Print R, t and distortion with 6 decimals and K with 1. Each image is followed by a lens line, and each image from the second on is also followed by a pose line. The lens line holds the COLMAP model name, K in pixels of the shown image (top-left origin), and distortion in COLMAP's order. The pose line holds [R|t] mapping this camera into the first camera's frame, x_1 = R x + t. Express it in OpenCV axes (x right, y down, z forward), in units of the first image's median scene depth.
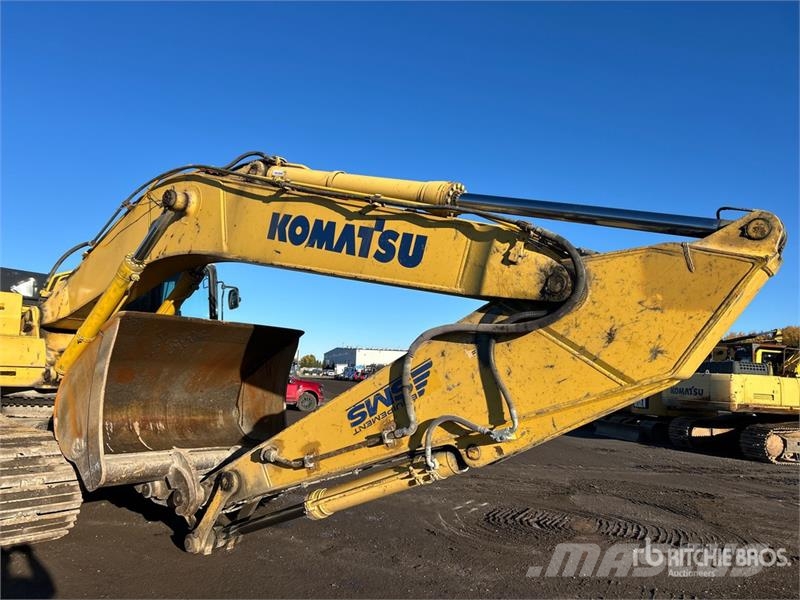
lens RADIAL K [[635.0, 0, 389.0], [0, 635.0, 302.2], [0, 0, 1]] dist [0.087423, -0.005443]
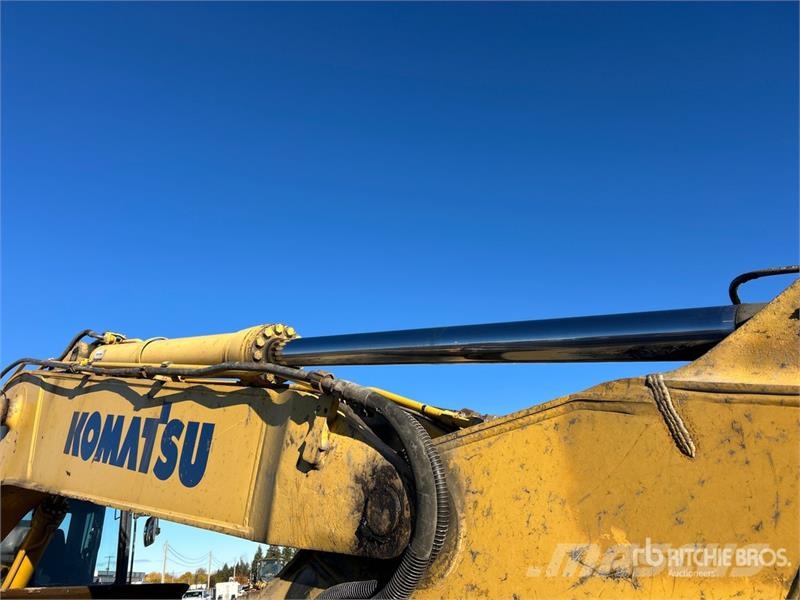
lens RADIAL K [[586.5, 0, 400.0], [0, 586.5, 300.0], [0, 0, 1]] dist [0.009380, -0.000109]
pose [[0.976417, -0.146039, -0.159002, 0.334096], [0.091255, 0.946647, -0.309081, -0.037702], [0.195657, 0.287283, 0.937650, 0.574845]]
